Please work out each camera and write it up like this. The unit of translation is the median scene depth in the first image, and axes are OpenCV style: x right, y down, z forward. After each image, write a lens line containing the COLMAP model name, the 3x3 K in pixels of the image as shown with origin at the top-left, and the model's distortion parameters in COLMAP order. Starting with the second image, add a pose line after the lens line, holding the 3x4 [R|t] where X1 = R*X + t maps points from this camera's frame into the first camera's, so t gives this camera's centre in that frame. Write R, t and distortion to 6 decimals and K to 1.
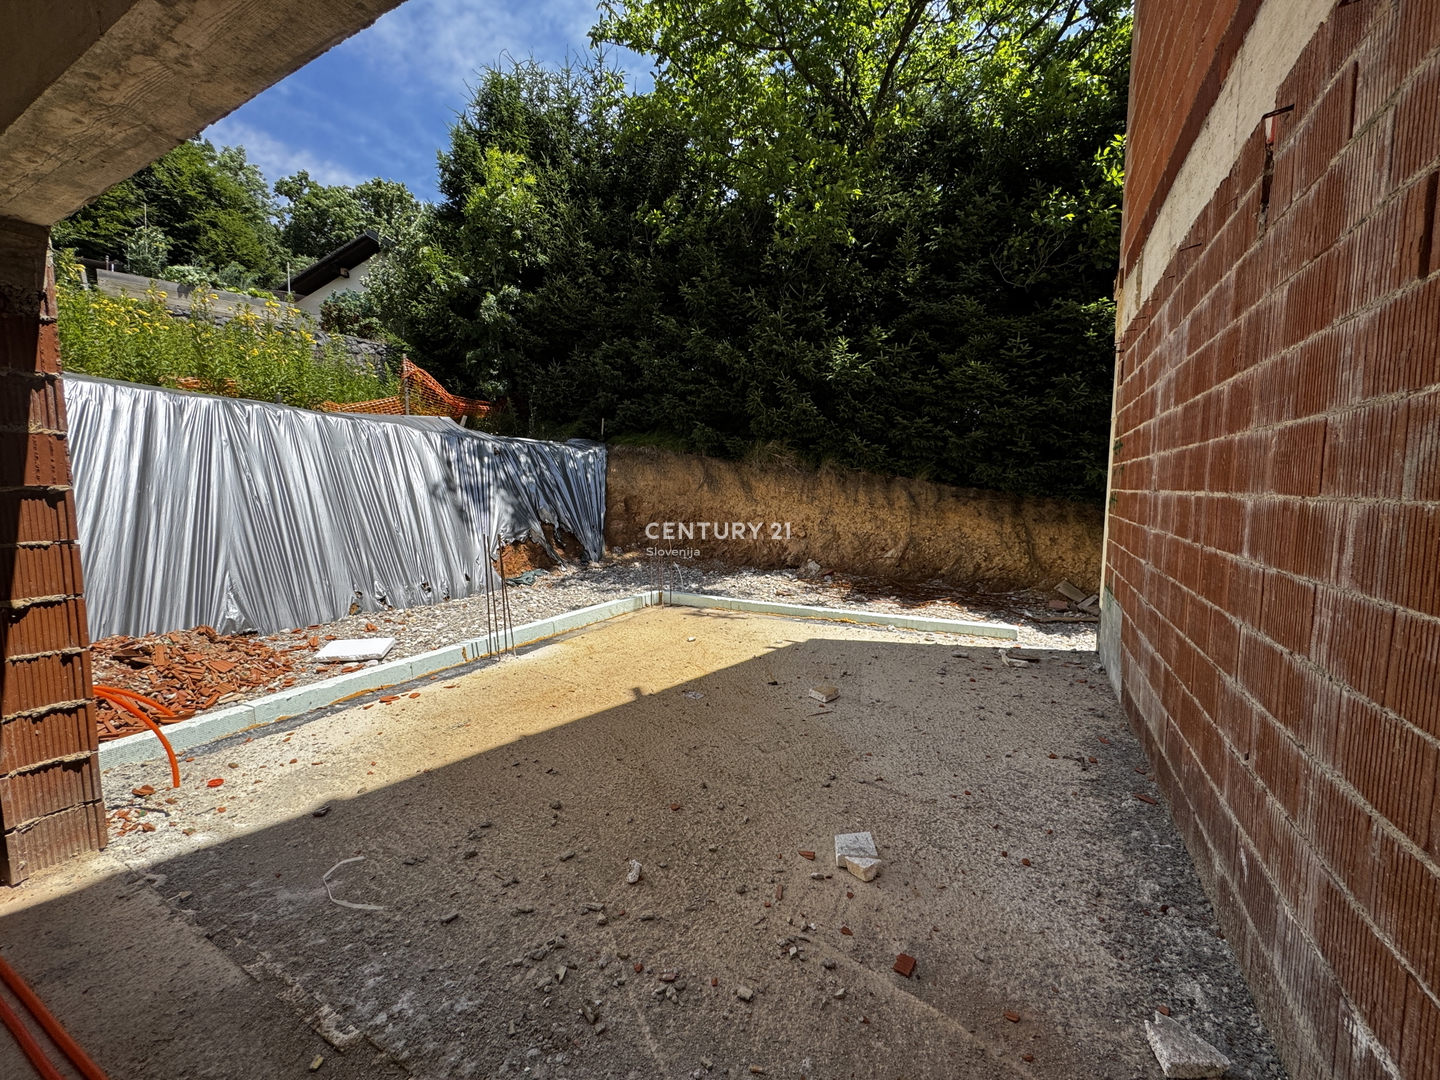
lens RADIAL K [[576.6, 0, 719.8], [0, 576.6, 539.0], [0, 0, 1]] dist [-0.002629, -0.000082]
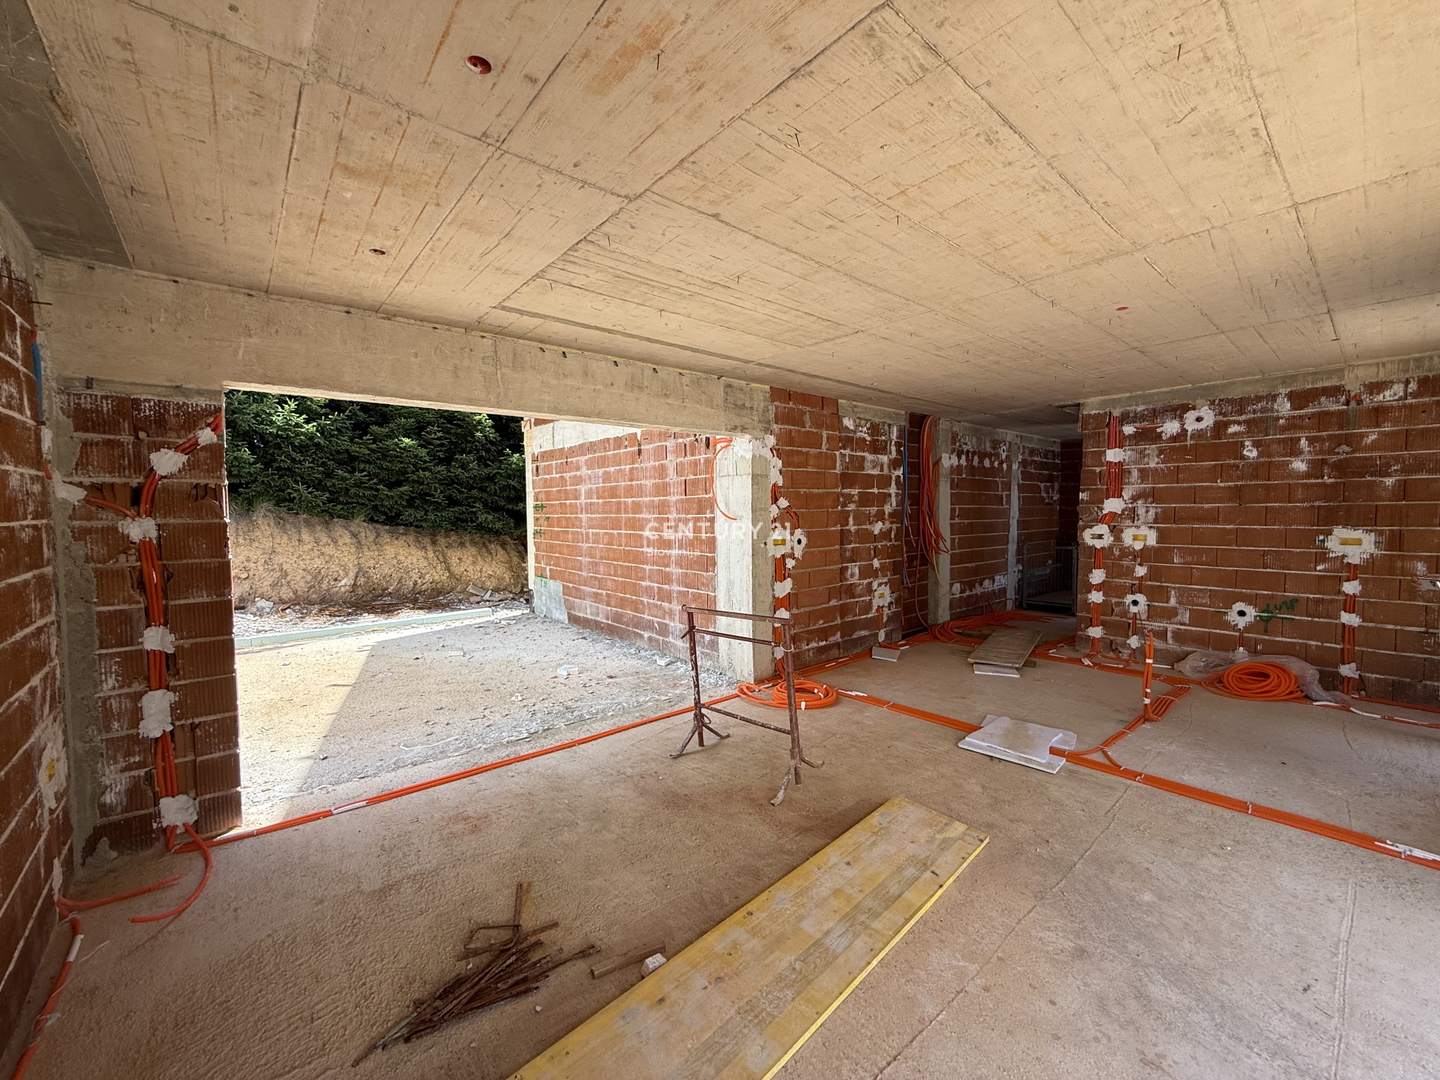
lens RADIAL K [[573.5, 0, 715.0], [0, 573.5, 539.9], [0, 0, 1]] dist [-0.001756, 0.000120]
pose [[0.376402, -0.051474, 0.925025, -0.522281], [0.094407, 0.995389, 0.016975, -0.010498], [-0.921634, 0.080939, 0.379526, -0.186400]]
